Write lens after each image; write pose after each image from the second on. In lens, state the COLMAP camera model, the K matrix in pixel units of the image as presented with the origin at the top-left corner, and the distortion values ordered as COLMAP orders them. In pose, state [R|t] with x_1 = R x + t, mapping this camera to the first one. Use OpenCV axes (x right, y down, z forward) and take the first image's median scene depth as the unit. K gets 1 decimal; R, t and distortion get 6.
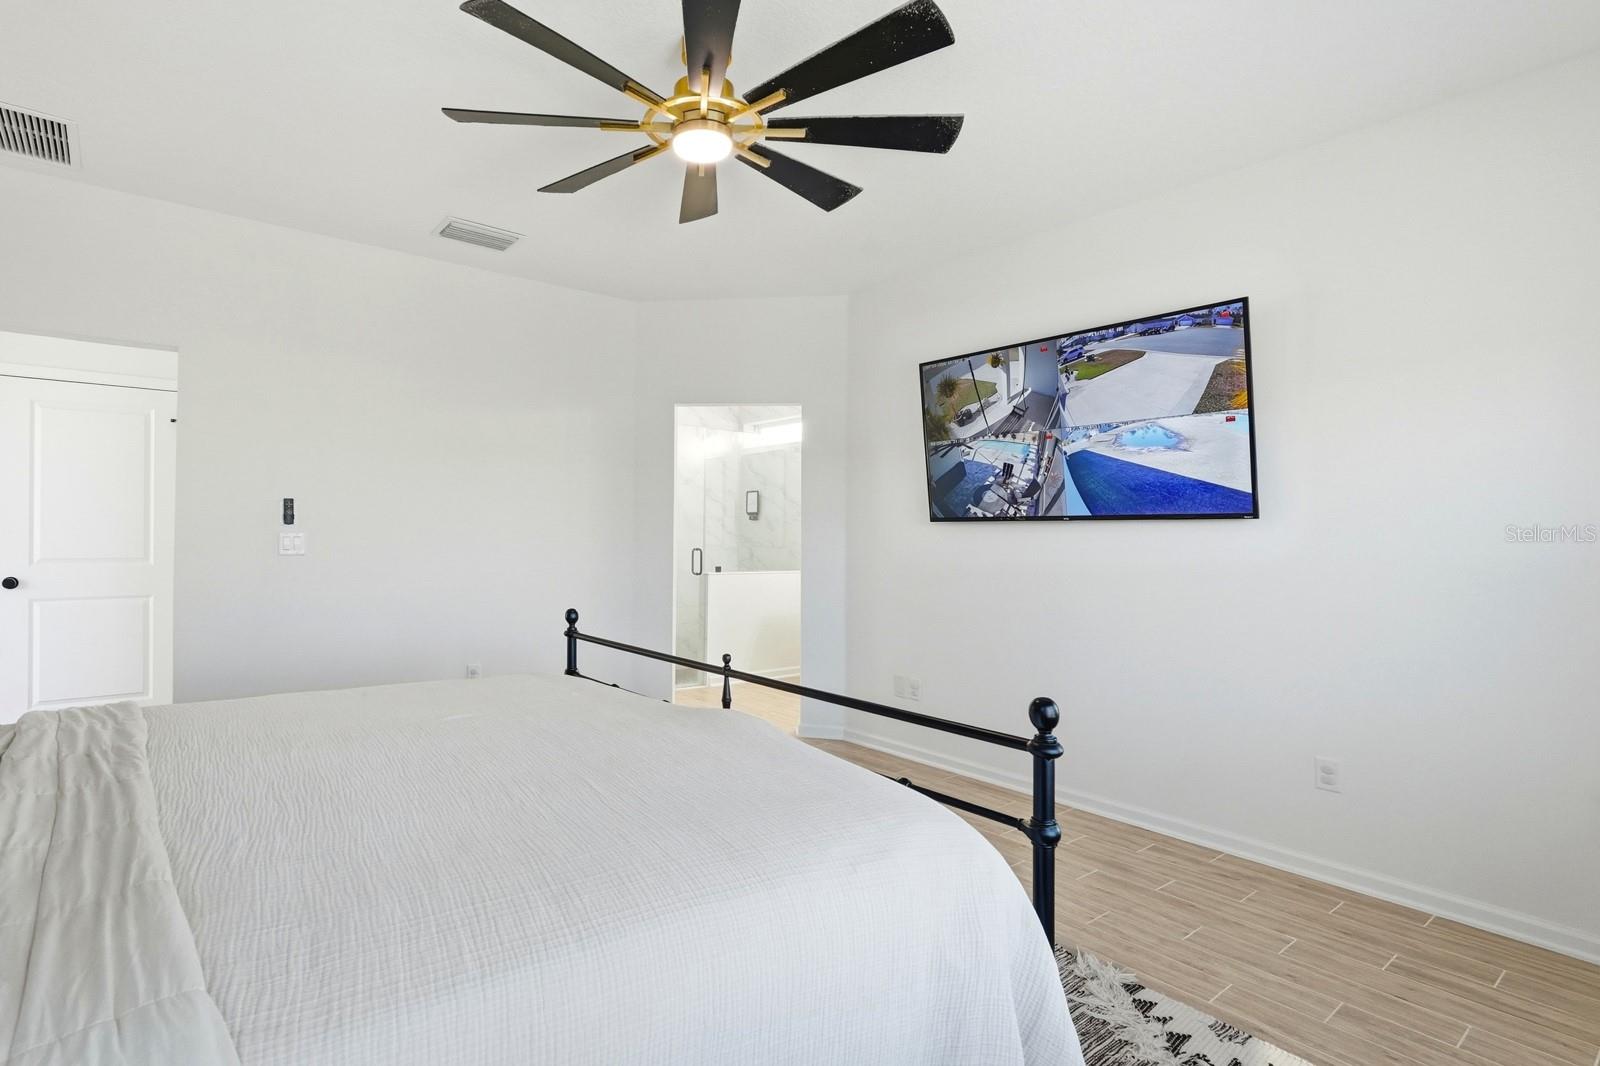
lens RADIAL K [[852.5, 0, 800.0], [0, 852.5, 533.0], [0, 0, 1]] dist [0.000103, 0.000023]
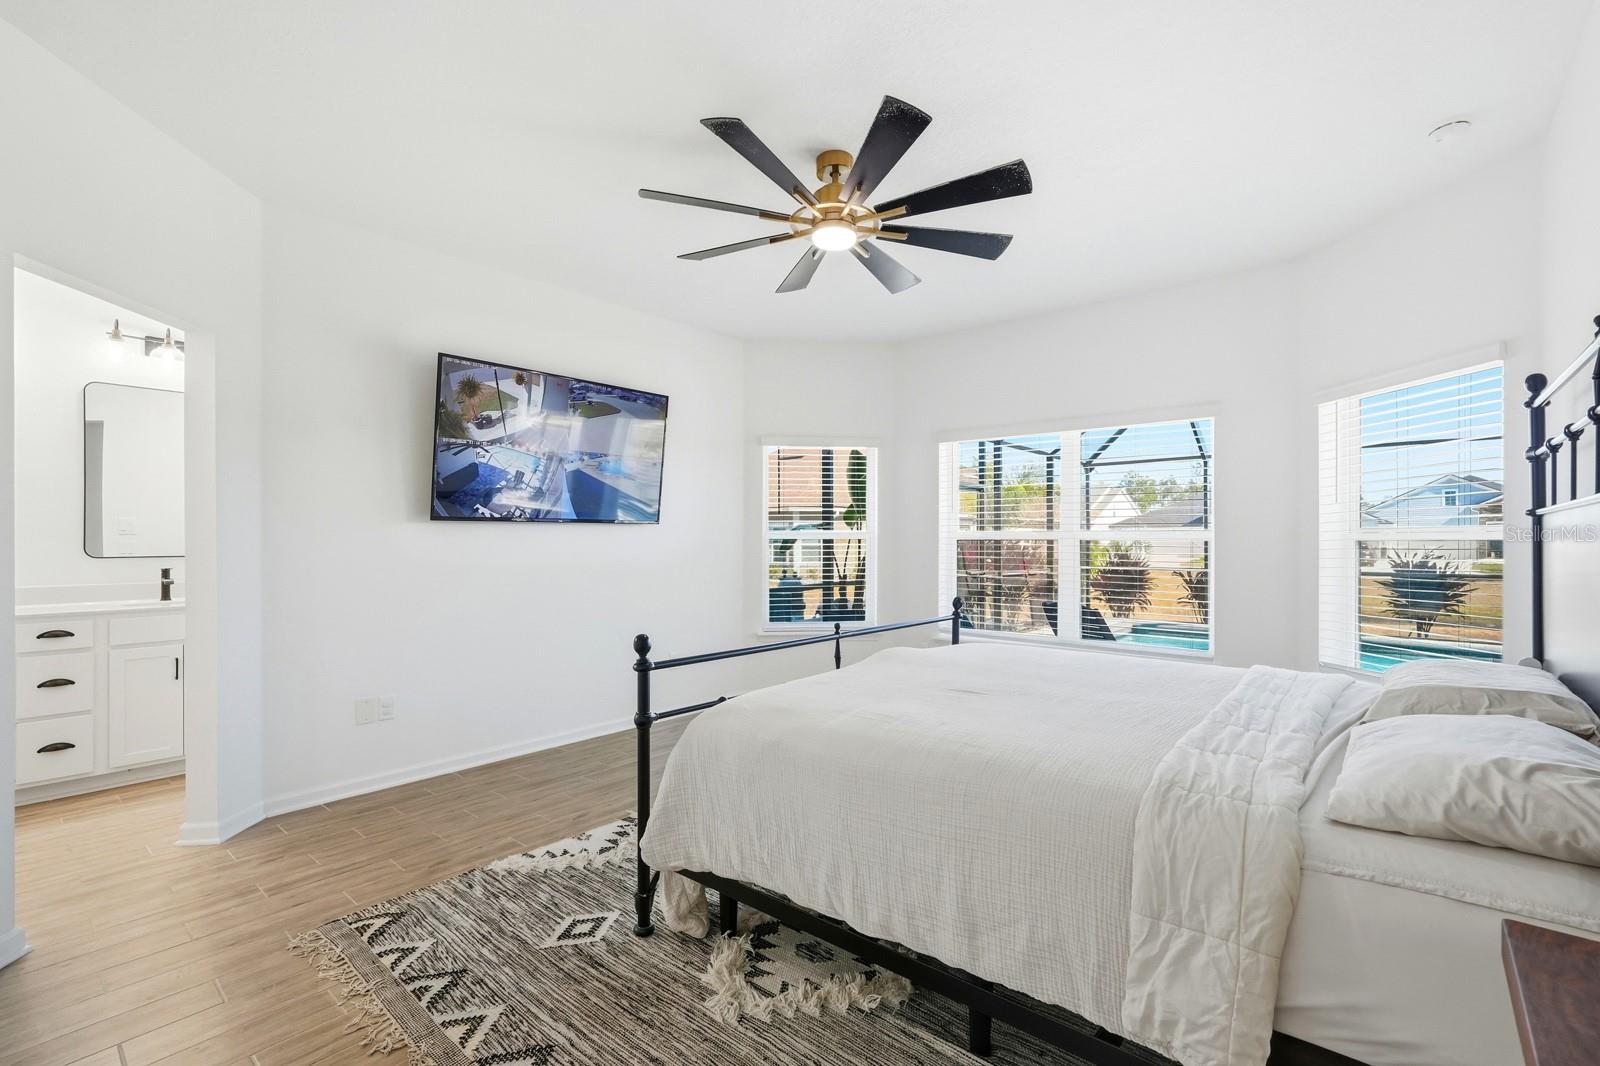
lens RADIAL K [[705.6, 0, 800.0], [0, 705.6, 533.0], [0, 0, 1]] dist [0.003358, 0.000775]
pose [[-0.191630, -0.004583, 0.981456, -0.744250], [-0.003896, 0.999985, 0.003909, -0.003889], [-0.981459, -0.003074, -0.191645, 0.801316]]
